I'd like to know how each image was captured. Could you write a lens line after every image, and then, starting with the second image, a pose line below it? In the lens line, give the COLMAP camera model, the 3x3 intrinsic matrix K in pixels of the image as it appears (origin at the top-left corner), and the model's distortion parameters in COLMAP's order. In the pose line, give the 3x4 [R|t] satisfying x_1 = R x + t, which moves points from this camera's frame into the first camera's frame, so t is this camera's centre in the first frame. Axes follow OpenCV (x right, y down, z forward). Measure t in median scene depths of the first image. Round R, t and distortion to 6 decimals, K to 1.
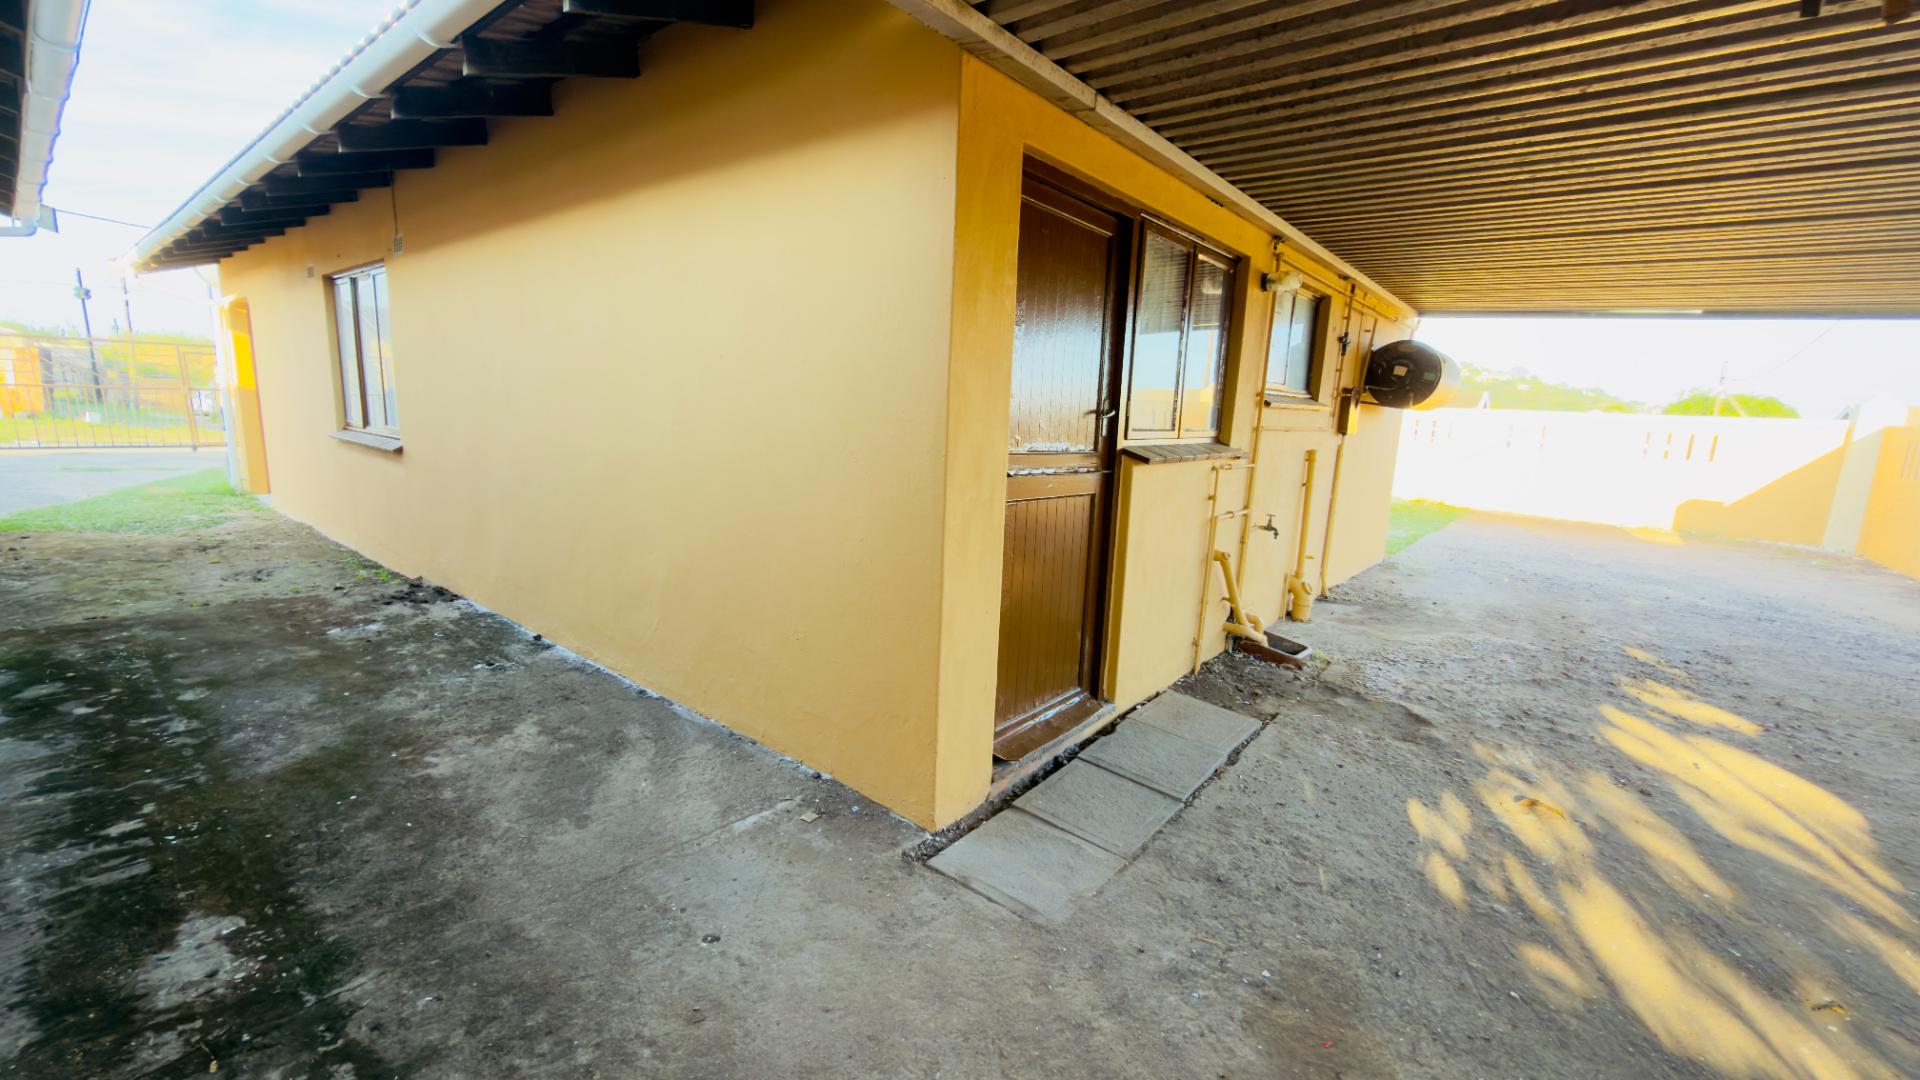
lens RADIAL K [[764.4, 0, 960.8], [0, 764.4, 536.5], [0, 0, 1]] dist [0.002497, -0.000819]
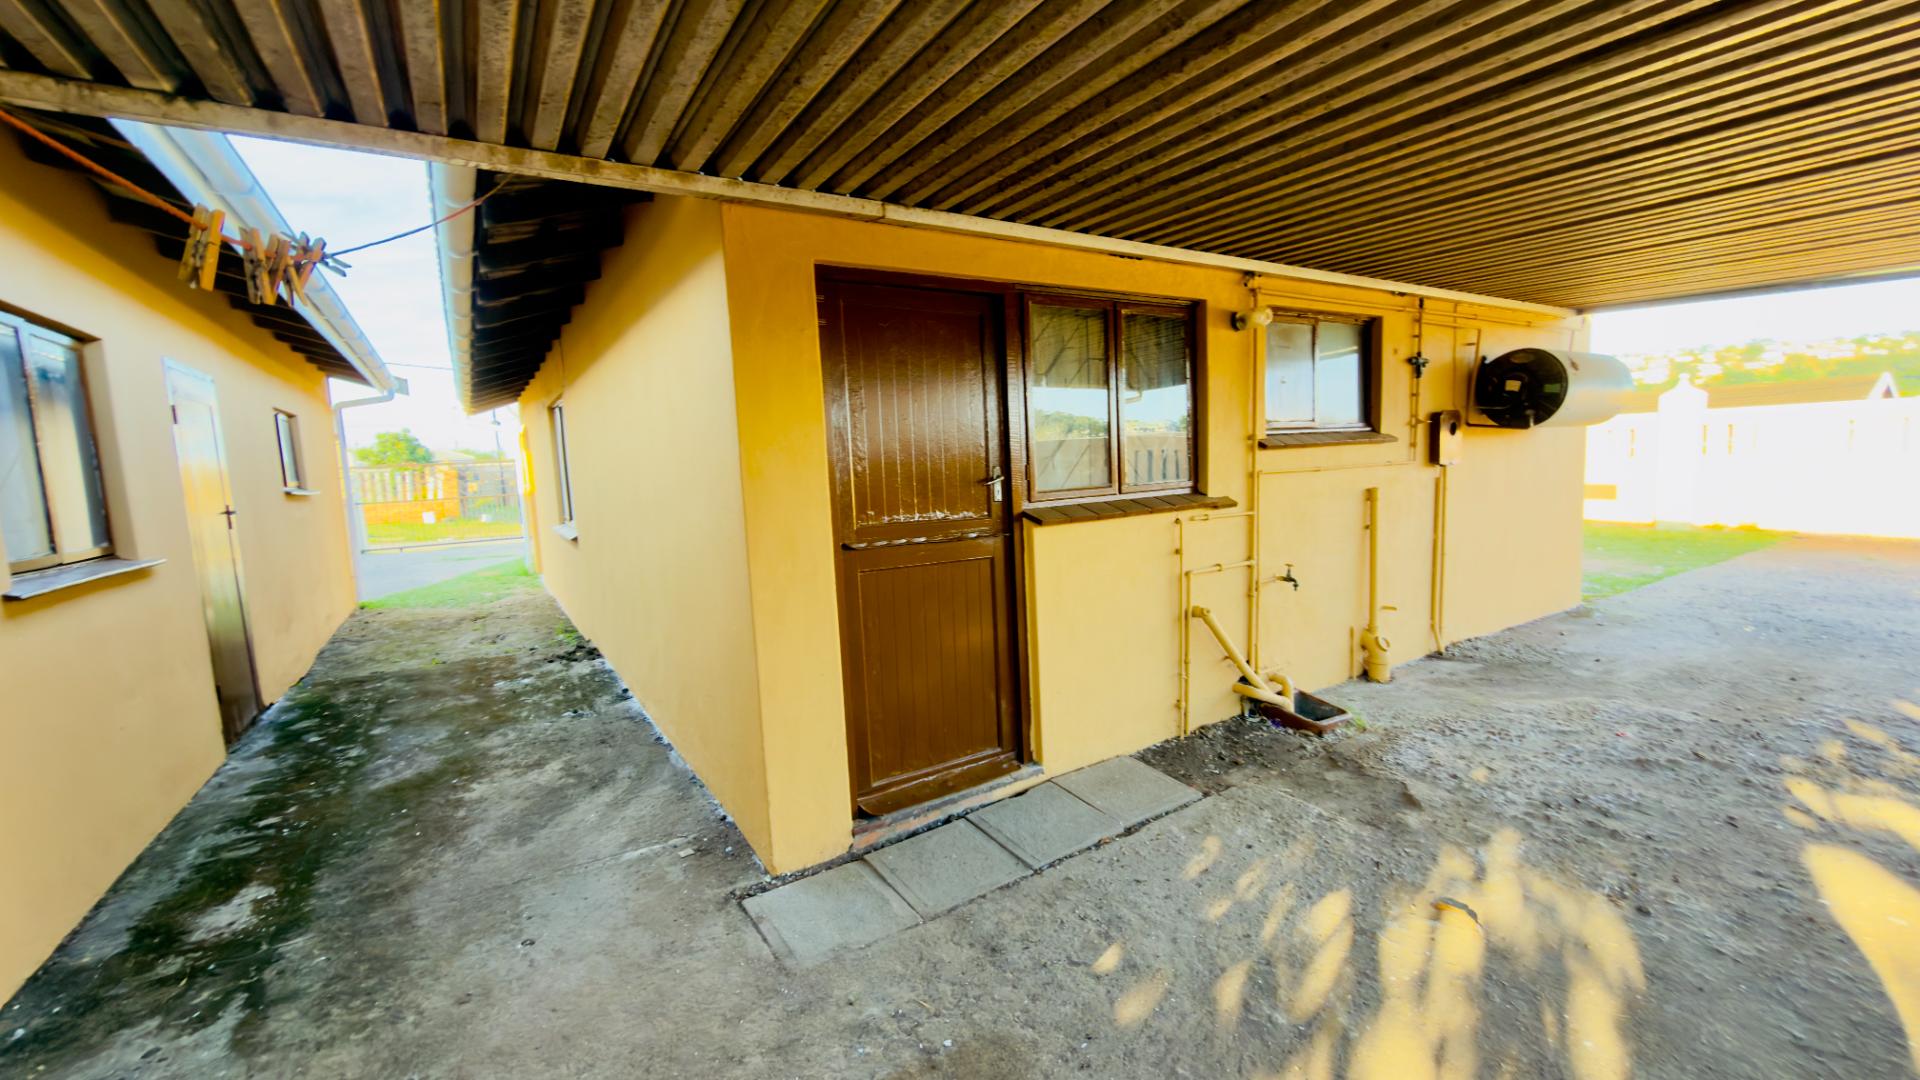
lens RADIAL K [[764.4, 0, 959.2], [0, 764.4, 539.5], [0, 0, 1]] dist [0.002497, -0.000819]
pose [[0.946596, -0.050322, -0.318471, 0.451263], [0.030022, 0.997211, -0.068337, -0.010675], [0.321021, 0.055126, 0.945466, 0.010899]]
